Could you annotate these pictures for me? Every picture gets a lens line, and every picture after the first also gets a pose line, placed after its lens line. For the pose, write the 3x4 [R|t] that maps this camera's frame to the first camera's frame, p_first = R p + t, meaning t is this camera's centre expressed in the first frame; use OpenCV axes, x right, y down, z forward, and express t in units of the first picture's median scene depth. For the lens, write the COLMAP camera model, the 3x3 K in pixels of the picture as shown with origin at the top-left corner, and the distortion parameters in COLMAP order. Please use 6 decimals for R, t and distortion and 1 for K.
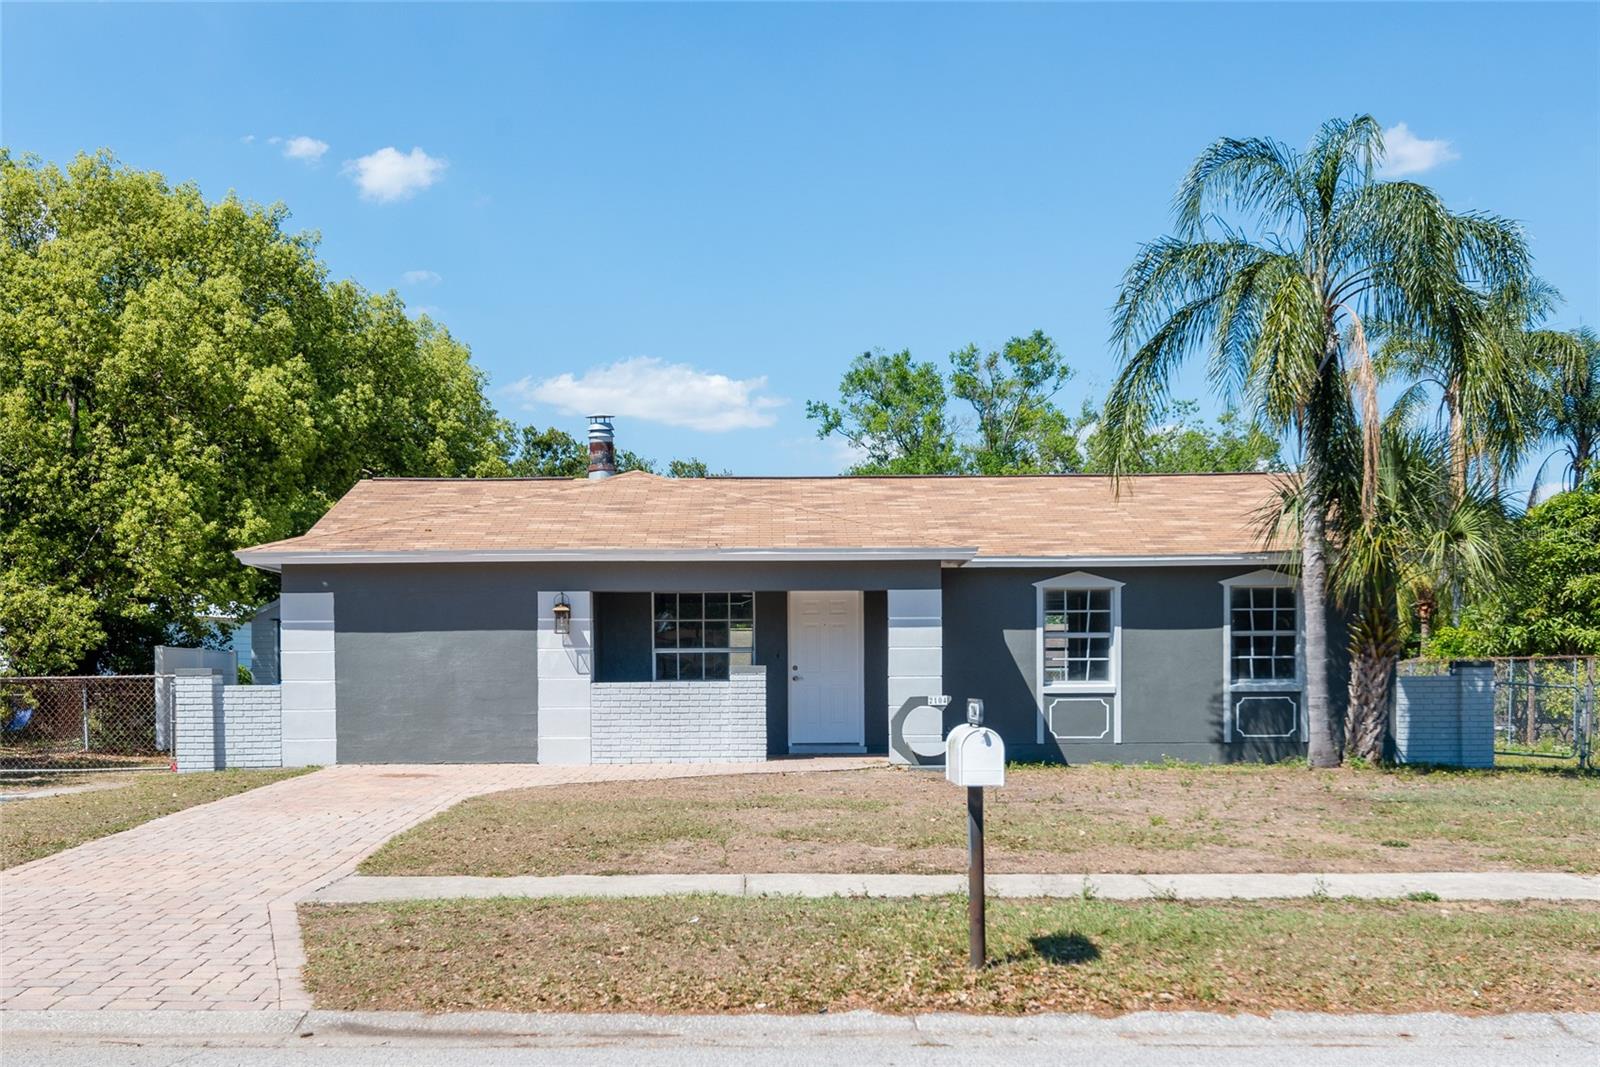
lens RADIAL K [[1767.5, 0, 779.1], [0, 1767.5, 707.4], [0, 0, 1]] dist [0.053756, 0.000000]
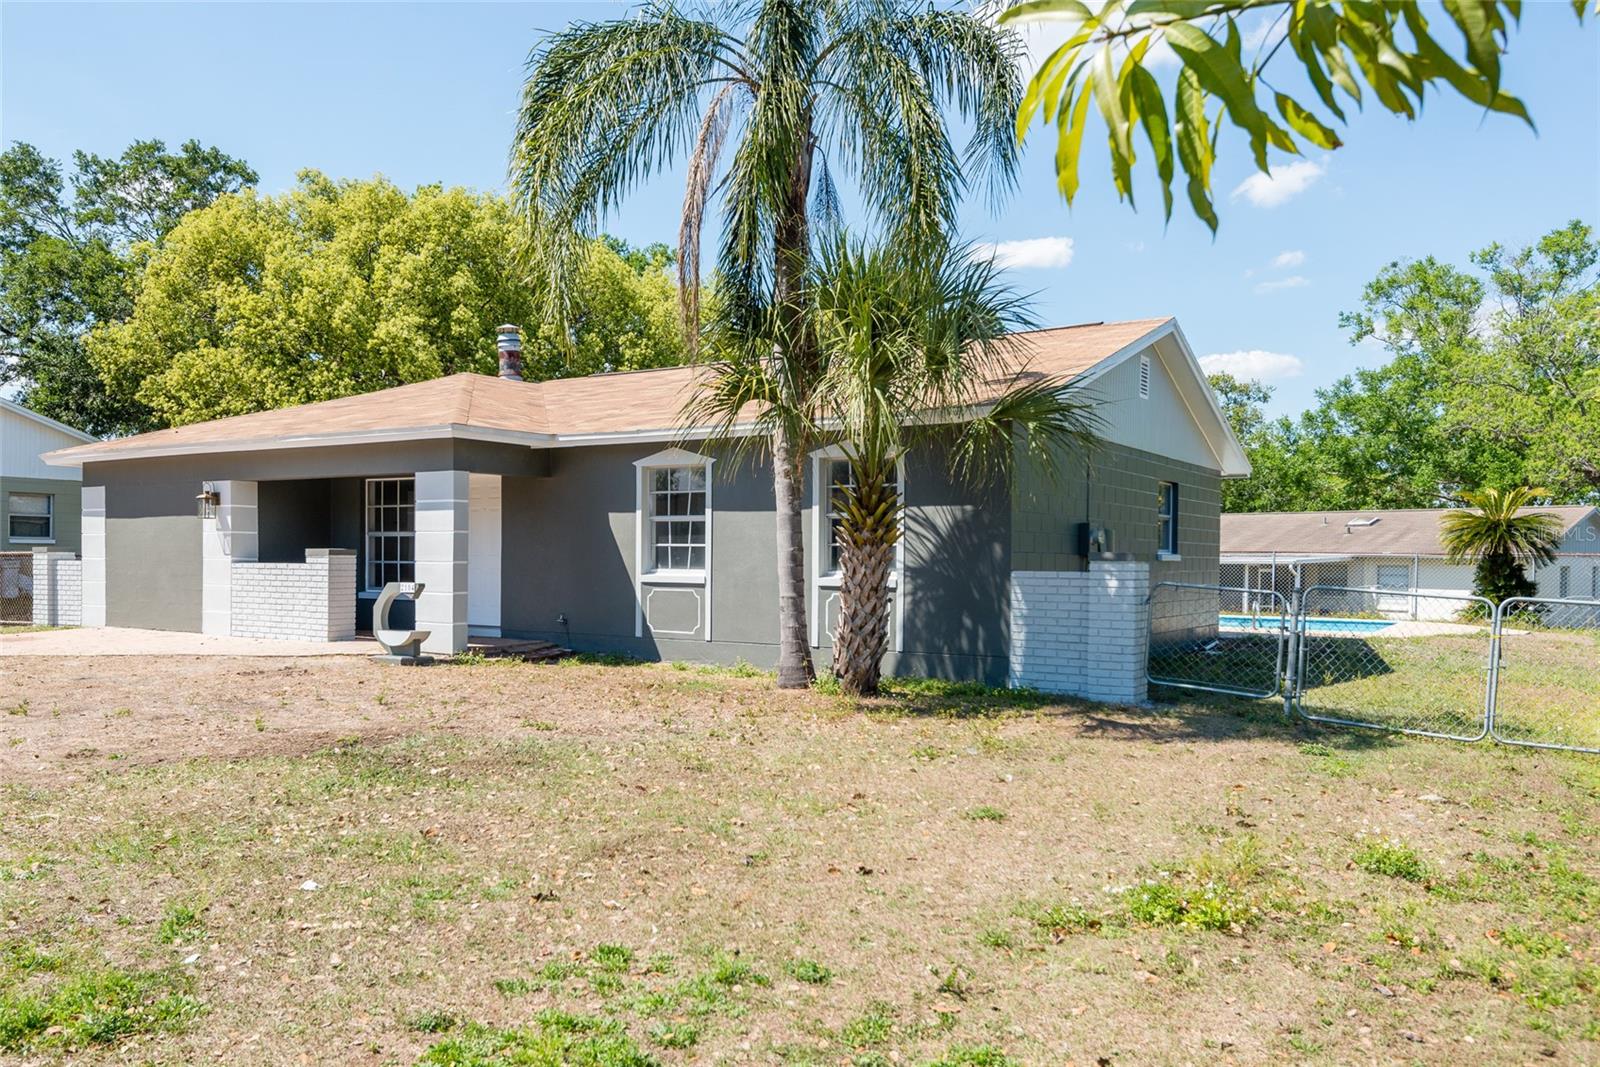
lens RADIAL K [[1218.2, 0, 753.3], [0, 1218.2, 589.4], [0, 0, 1]] dist [0.023643, -0.003790]
pose [[0.829104, 0.028595, -0.558362, 0.566657], [-0.019829, 0.999567, 0.021747, -0.019469], [0.558742, -0.006959, 0.829312, 0.521728]]
